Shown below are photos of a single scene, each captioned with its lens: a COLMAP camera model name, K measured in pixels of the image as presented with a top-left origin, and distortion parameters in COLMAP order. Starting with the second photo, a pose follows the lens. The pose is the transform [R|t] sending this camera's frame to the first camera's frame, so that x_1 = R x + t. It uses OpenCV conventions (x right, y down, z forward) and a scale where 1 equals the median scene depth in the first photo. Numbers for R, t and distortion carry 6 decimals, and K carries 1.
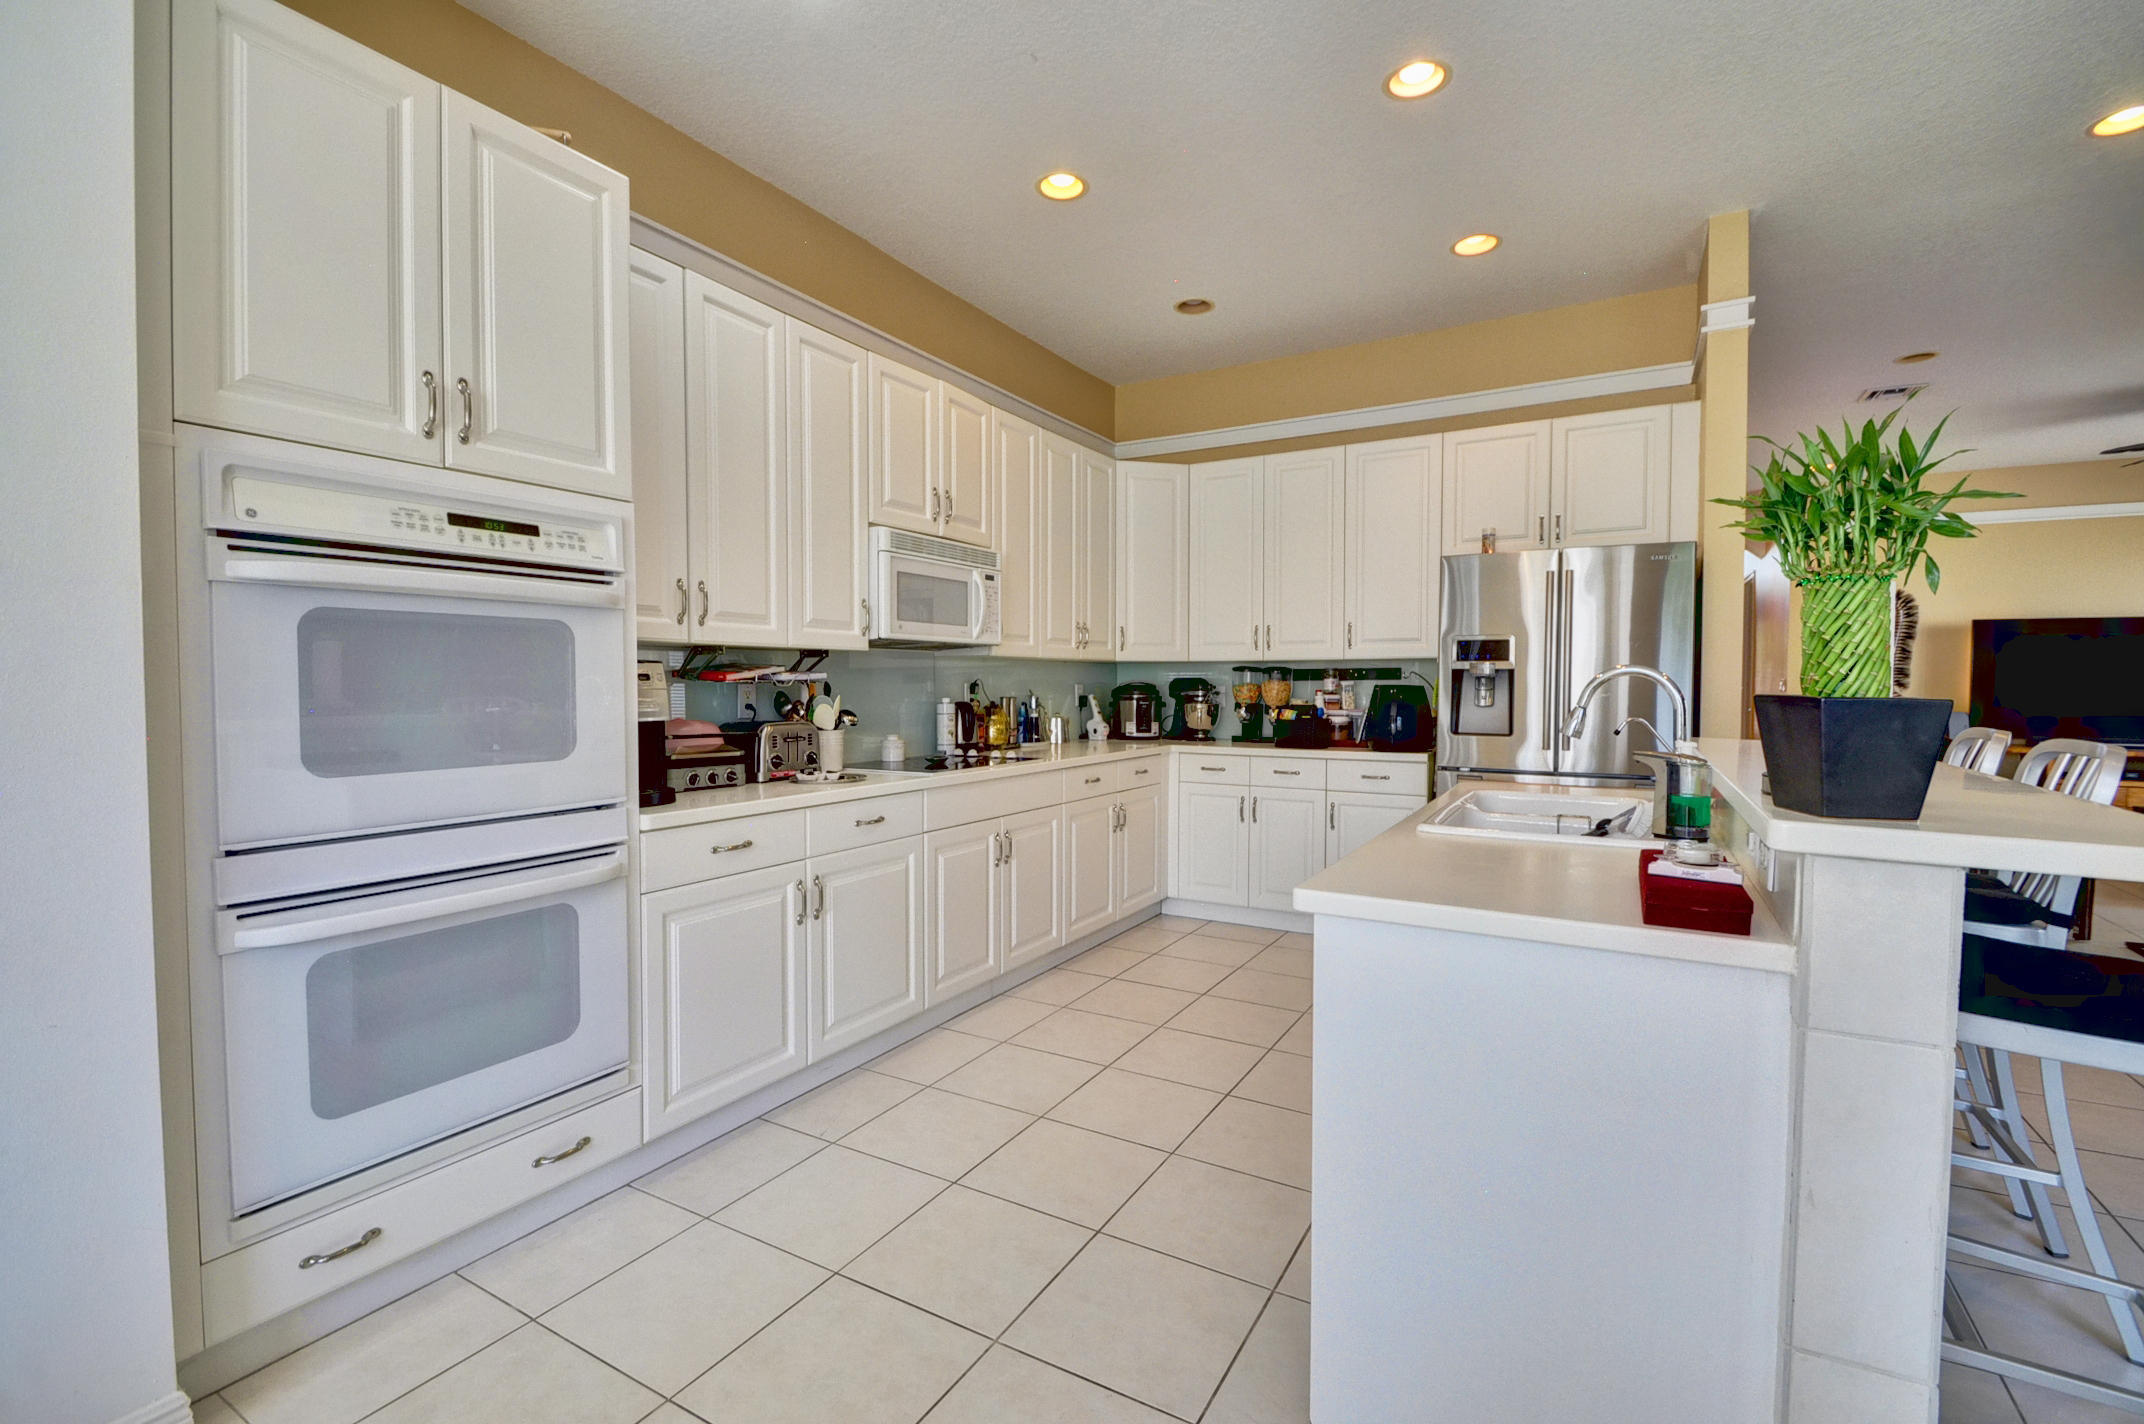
lens RADIAL K [[941.4, 0, 1071.3], [0, 941.4, 714.8], [0, 0, 1]] dist [0.007528, -0.011126]
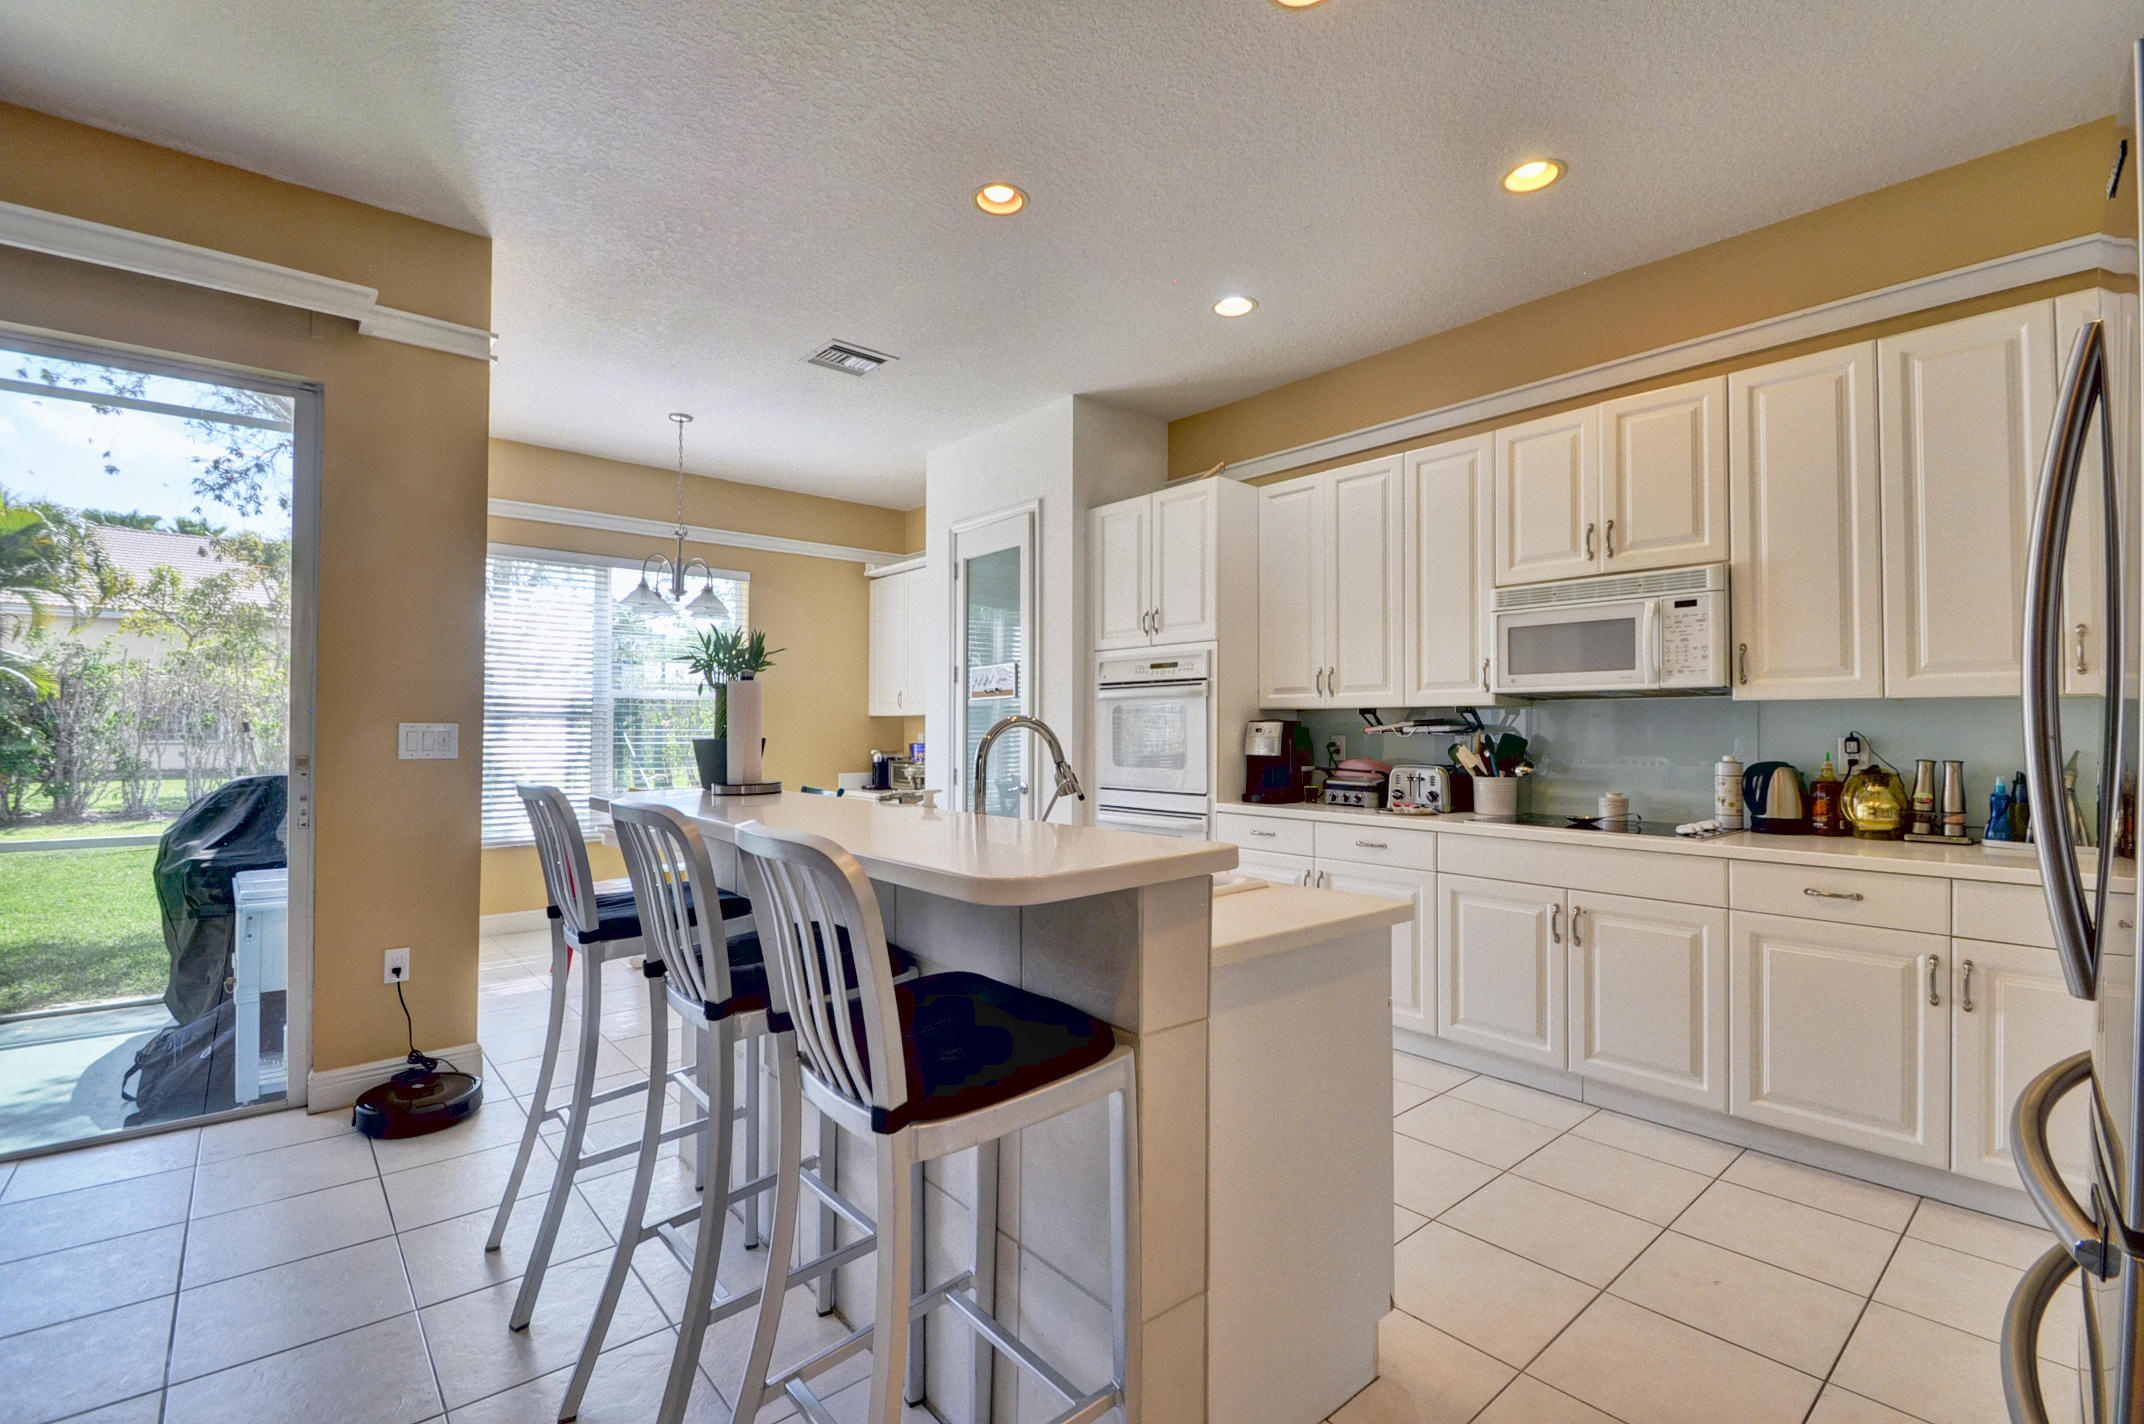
lens RADIAL K [[941.4, 0, 1071.8], [0, 941.4, 718.1], [0, 0, 1]] dist [0.007528, -0.011126]
pose [[-0.327321, -0.013995, -0.944810, 0.953220], [-0.035849, 0.999354, -0.002383, -0.033049], [0.944233, 0.033090, -0.327611, 0.888358]]
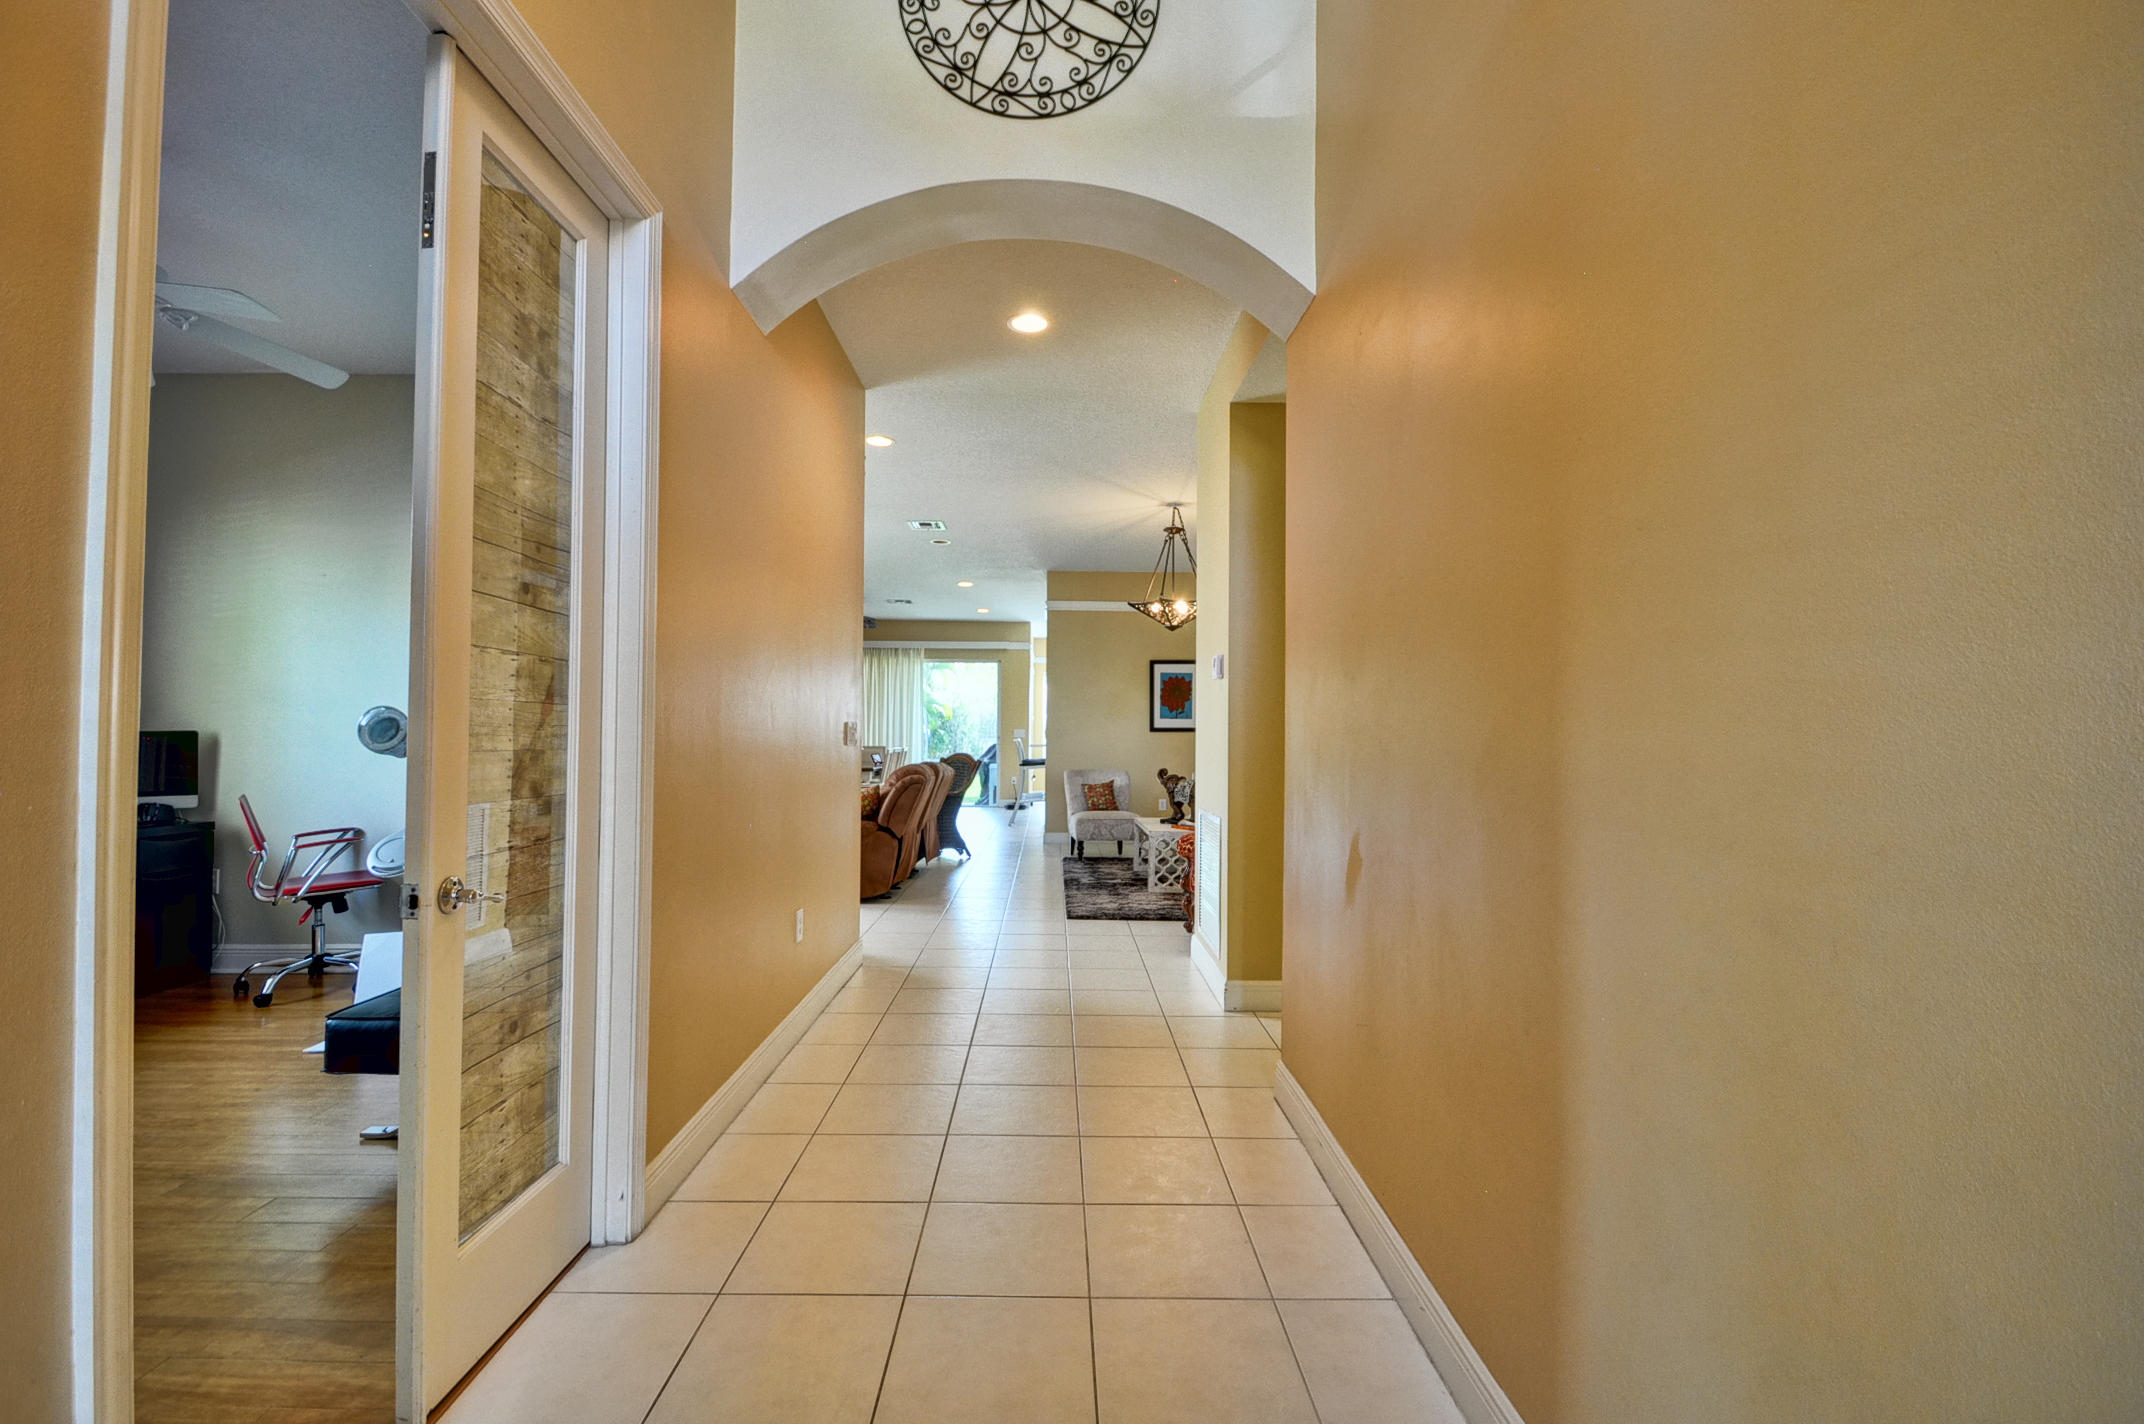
lens RADIAL K [[941.4, 0, 1066.7], [0, 941.4, 725.2], [0, 0, 1]] dist [0.007528, -0.011126]
pose [[-0.855127, -0.013476, -0.518244, 2.374707], [-0.028678, 0.999361, 0.021333, -0.128265], [0.517625, 0.033104, -0.854967, 3.876954]]
